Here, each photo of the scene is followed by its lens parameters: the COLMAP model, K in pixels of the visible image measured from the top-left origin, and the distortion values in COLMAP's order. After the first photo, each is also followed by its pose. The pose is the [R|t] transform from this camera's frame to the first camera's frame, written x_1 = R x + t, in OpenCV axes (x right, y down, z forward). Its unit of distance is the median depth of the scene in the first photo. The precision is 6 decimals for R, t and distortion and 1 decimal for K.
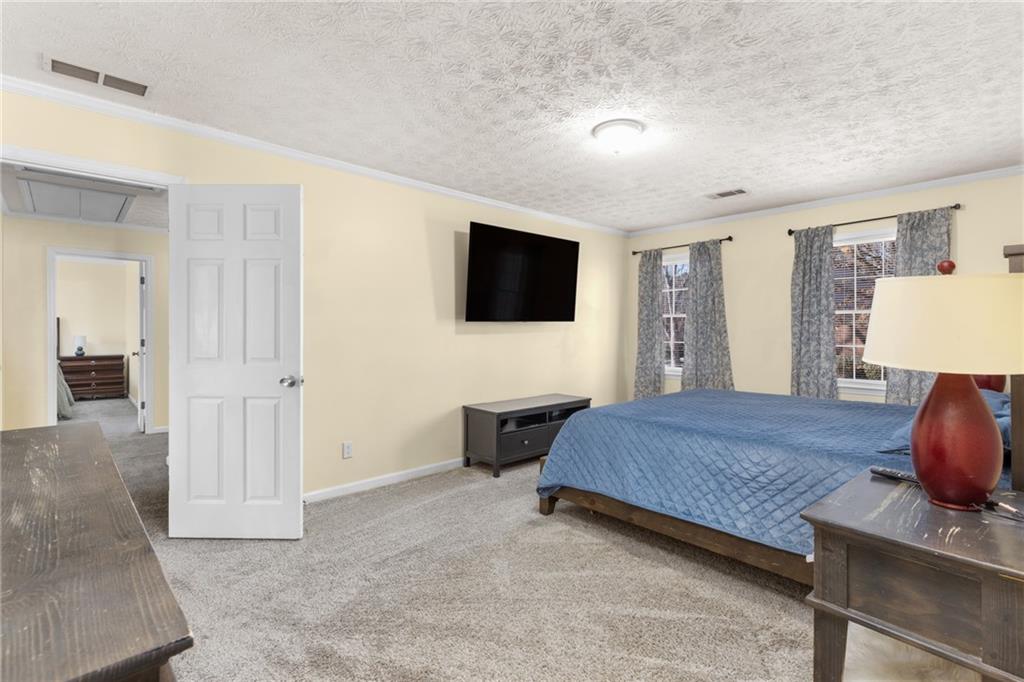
lens RADIAL K [[479.9, 0, 533.1], [0, 479.9, 328.1], [0, 0, 1]] dist [0.000988, 0.000496]
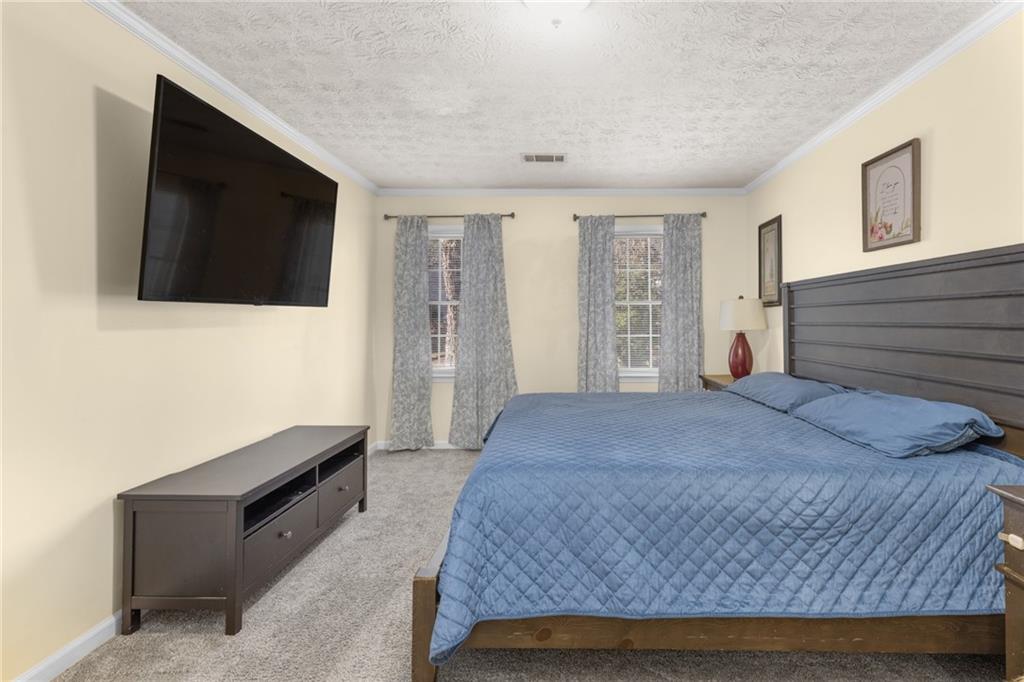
lens RADIAL K [[455.5, 0, 513.3], [0, 455.5, 317.7], [0, 0, 1]] dist [0.003595, 0.000790]
pose [[0.706066, 0.004543, 0.708131, -0.191247], [-0.002093, 0.999988, -0.004328, 0.002757], [-0.708143, 0.001574, 0.706067, 0.461910]]
